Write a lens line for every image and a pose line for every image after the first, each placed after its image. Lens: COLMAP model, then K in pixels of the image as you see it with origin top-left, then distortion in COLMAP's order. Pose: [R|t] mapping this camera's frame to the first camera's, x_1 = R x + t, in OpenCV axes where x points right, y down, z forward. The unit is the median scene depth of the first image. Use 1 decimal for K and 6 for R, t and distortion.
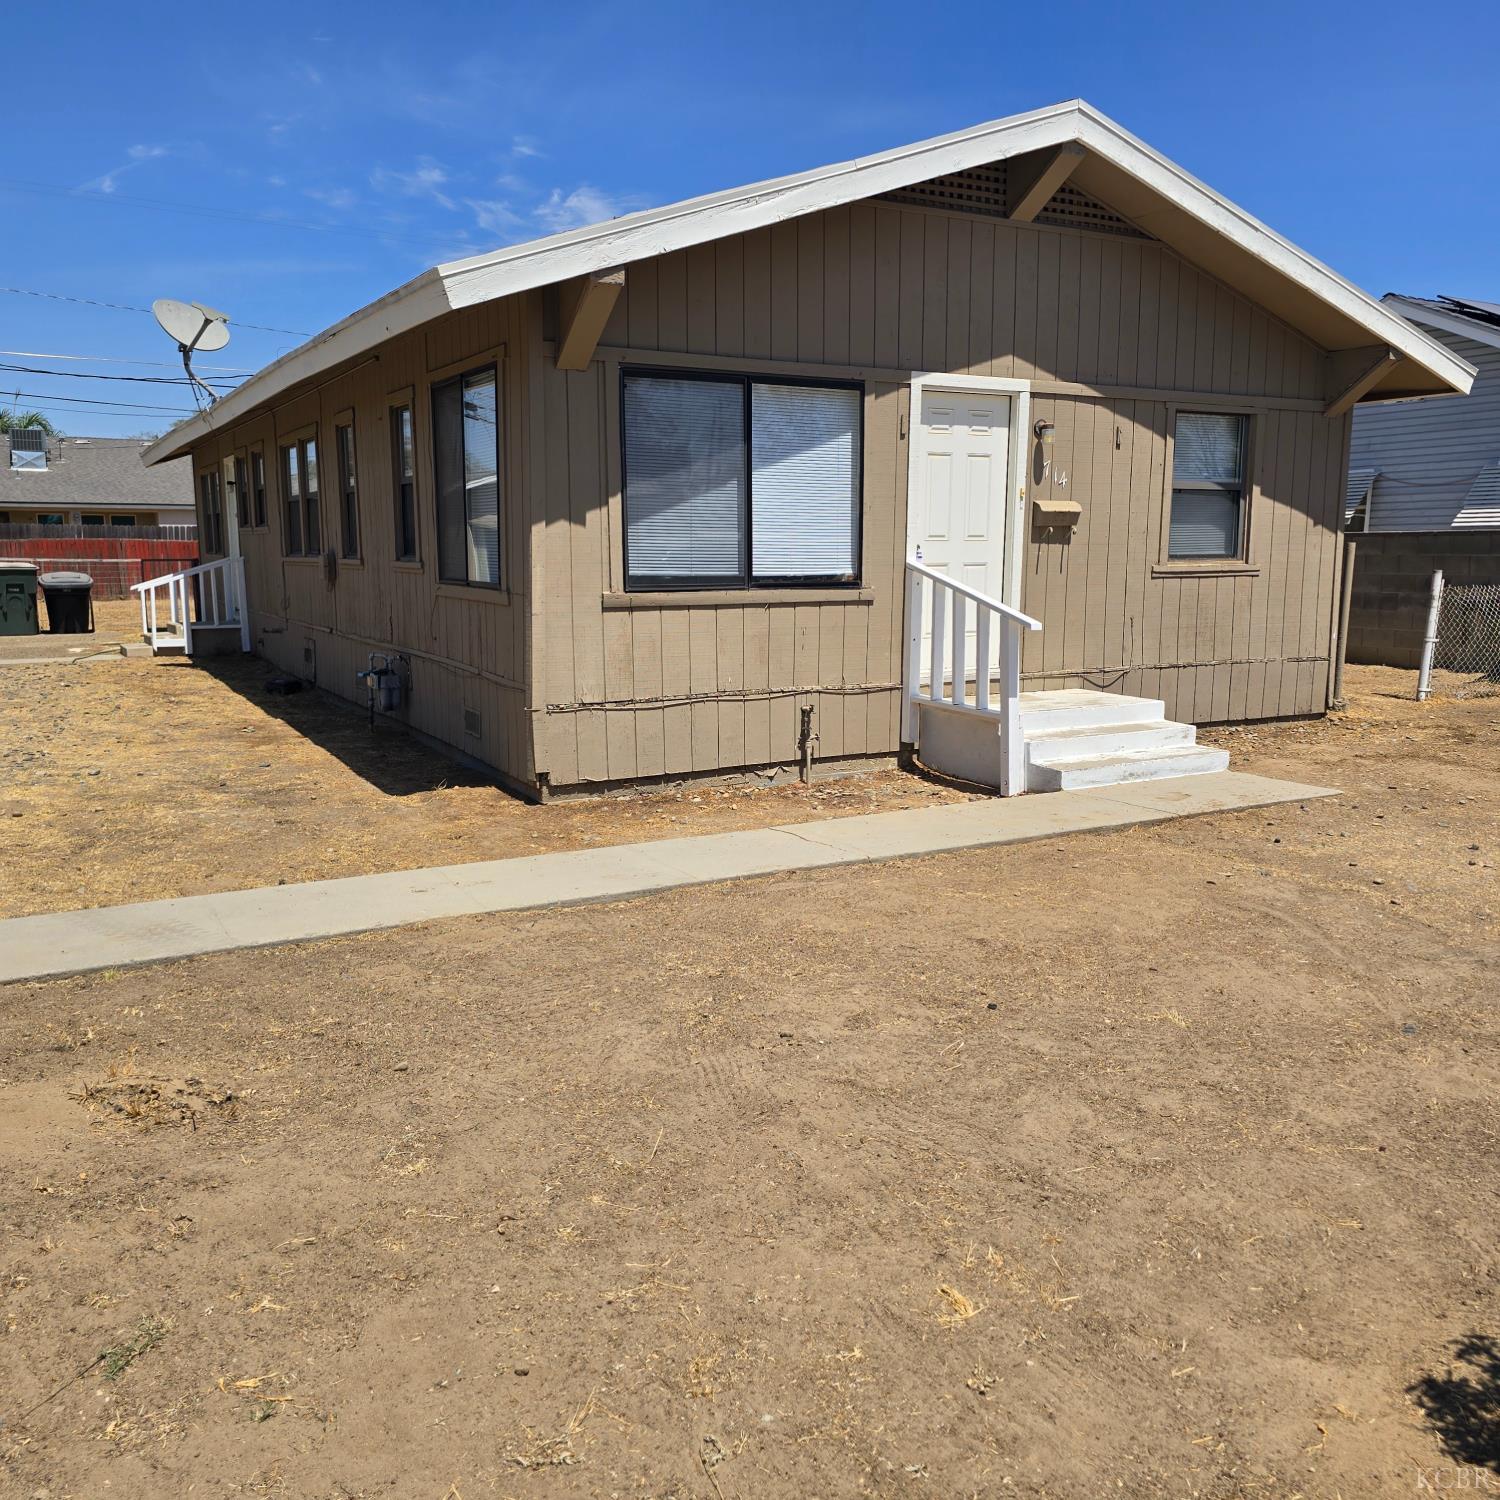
lens RADIAL K [[1320.5, 0, 720.0], [0, 1320.5, 748.0], [0, 0, 1]] dist [0.116553, -0.089590]
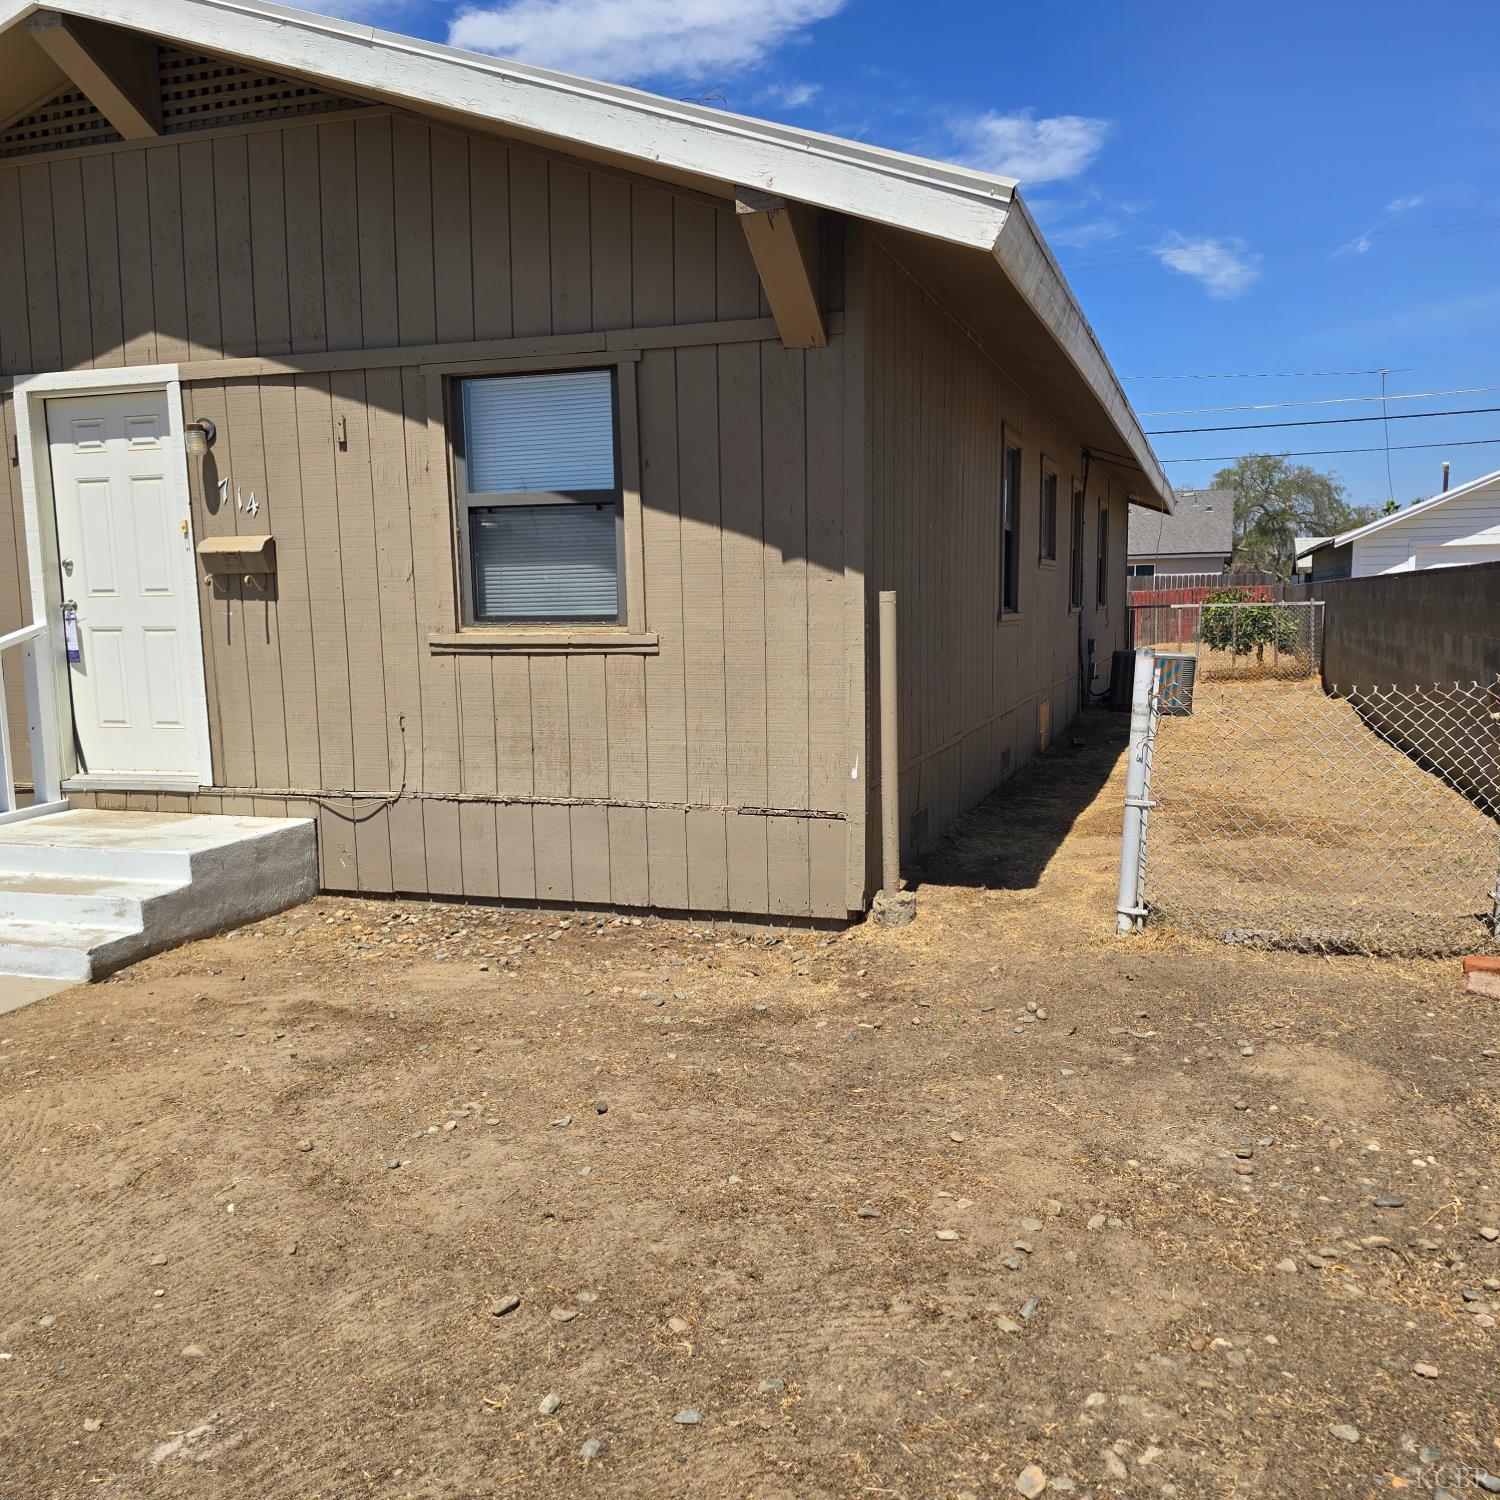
lens RADIAL K [[1320.5, 0, 837.5], [0, 1320.5, 782.2], [0, 0, 1]] dist [0.116553, -0.089590]
pose [[0.664118, 0.084591, -0.742827, 0.973589], [-0.094210, 0.995127, 0.029095, -0.110986], [0.741669, 0.050659, 0.668851, 0.779942]]
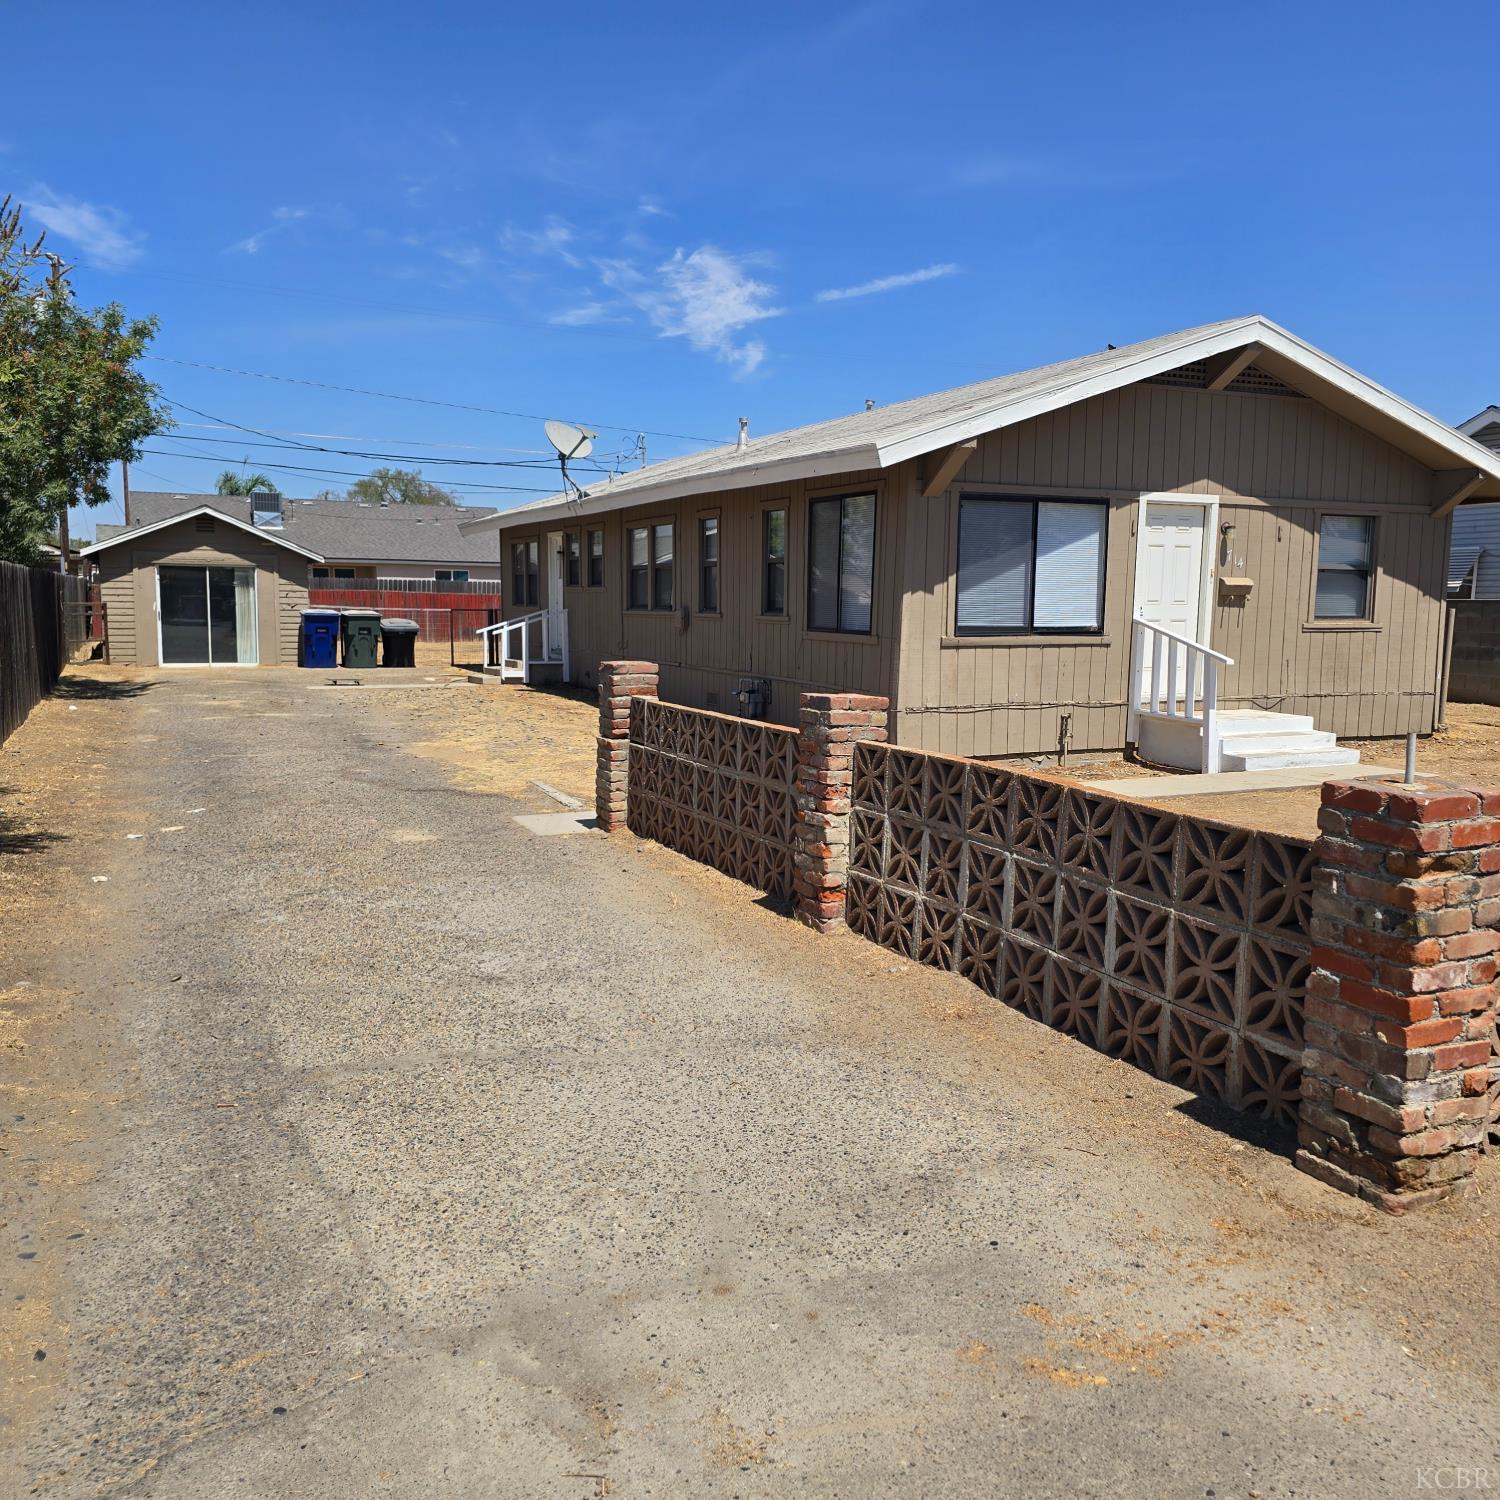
lens RADIAL K [[1320.5, 0, 756.2], [0, 1320.5, 759.3], [0, 0, 1]] dist [0.116553, -0.089590]
pose [[0.998299, 0.019503, -0.054945, -0.181165], [-0.021065, 0.999387, -0.027978, 0.061817], [0.054366, 0.029088, 0.998097, -0.464560]]
